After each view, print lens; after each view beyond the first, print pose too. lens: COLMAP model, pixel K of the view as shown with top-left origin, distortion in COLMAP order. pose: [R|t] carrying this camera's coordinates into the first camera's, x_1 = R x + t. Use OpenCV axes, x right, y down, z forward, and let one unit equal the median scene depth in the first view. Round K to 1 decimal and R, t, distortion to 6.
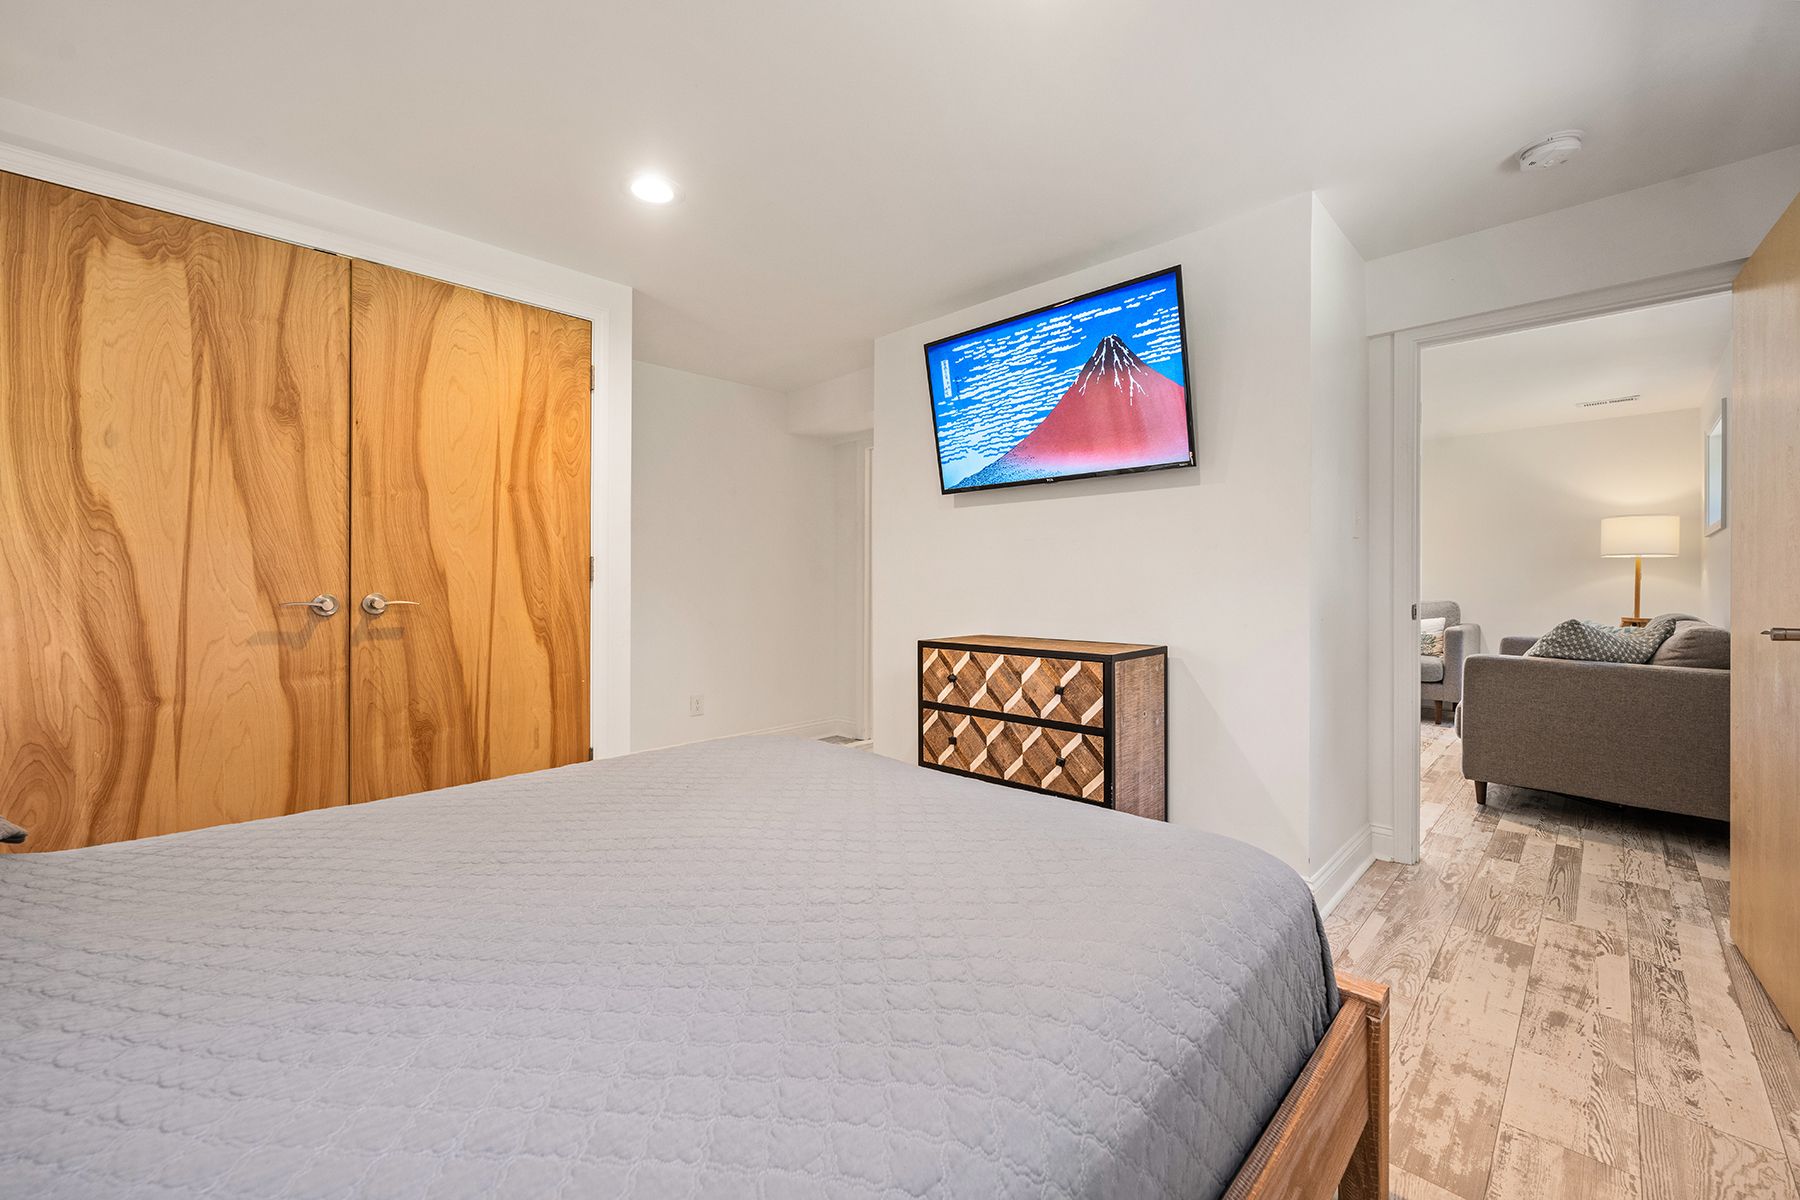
lens RADIAL K [[722.7, 0, 904.4], [0, 722.7, 584.3], [0, 0, 1]] dist [-0.003757, 0.000114]
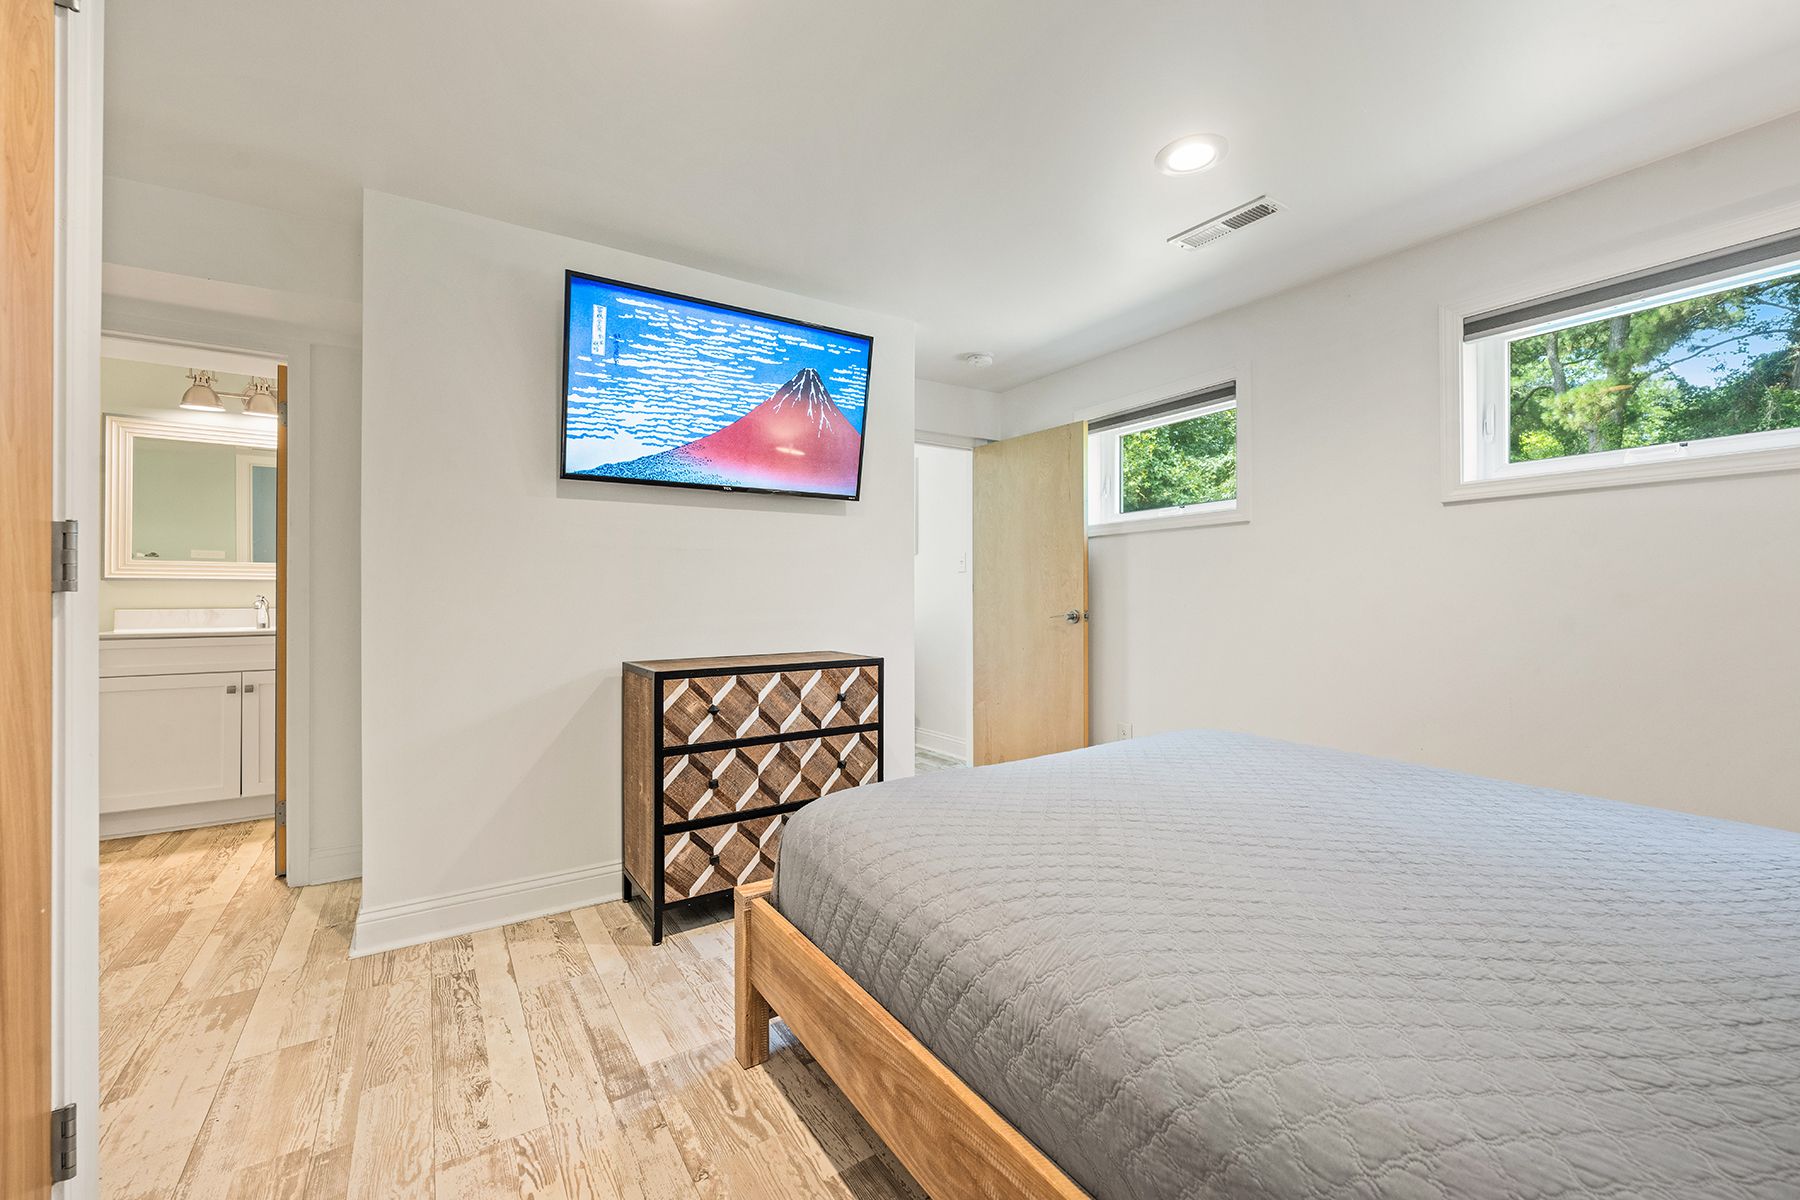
lens RADIAL K [[722.7, 0, 904.4], [0, 722.7, 584.3], [0, 0, 1]] dist [-0.003757, 0.000114]
pose [[0.218807, 0.005048, 0.975755, -0.720985], [0.001138, 0.999985, -0.005429, -0.012755], [-0.975767, 0.002298, 0.218798, 0.605310]]
